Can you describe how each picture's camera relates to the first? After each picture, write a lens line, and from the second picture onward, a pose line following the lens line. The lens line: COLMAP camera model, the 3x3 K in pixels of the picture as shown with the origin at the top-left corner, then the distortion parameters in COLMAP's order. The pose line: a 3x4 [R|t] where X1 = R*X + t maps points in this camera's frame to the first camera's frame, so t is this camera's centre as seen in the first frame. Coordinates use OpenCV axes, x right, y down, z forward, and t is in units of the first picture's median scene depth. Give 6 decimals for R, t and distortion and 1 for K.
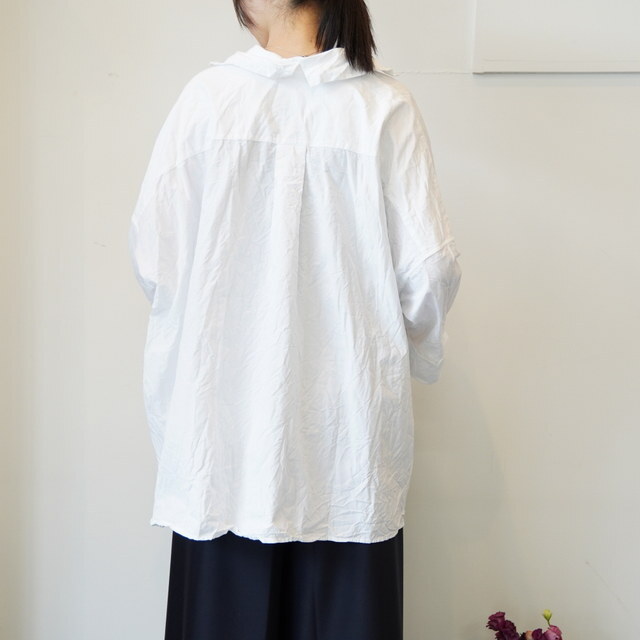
lens RADIAL K [[1175.7, 0, 320.0], [0, 1175.7, 320.0], [0, 0, 1]] dist [0.040874, 0.153863]
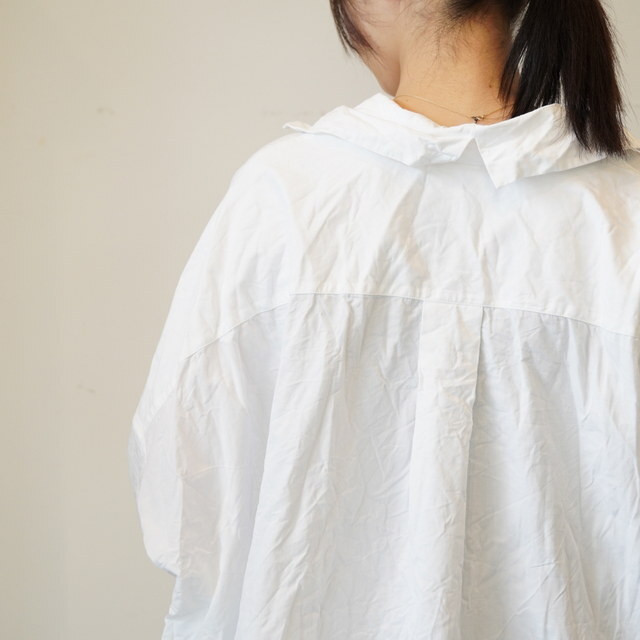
lens RADIAL K [[1175.7, 0, 320.0], [0, 1175.7, 320.0], [0, 0, 1]] dist [0.040874, 0.153863]
pose [[0.999395, 0.010221, -0.033255, -0.062837], [-0.008721, 0.998952, 0.044927, -0.162446], [0.033680, -0.044610, 0.998437, 0.505901]]
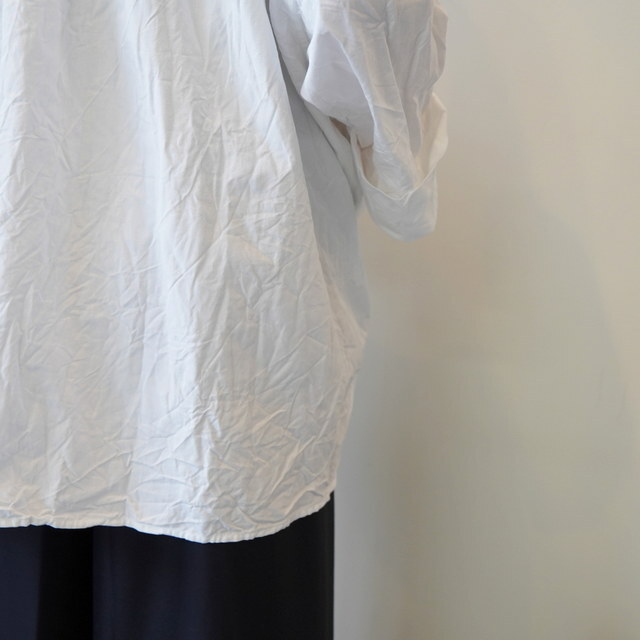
lens RADIAL K [[1175.7, 0, 320.0], [0, 1175.7, 320.0], [0, 0, 1]] dist [0.040874, 0.153863]
pose [[0.946512, 0.097908, -0.307457, 0.239795], [-0.055109, 0.987905, 0.144938, 0.018902], [0.317929, -0.120242, 0.940459, 0.559942]]
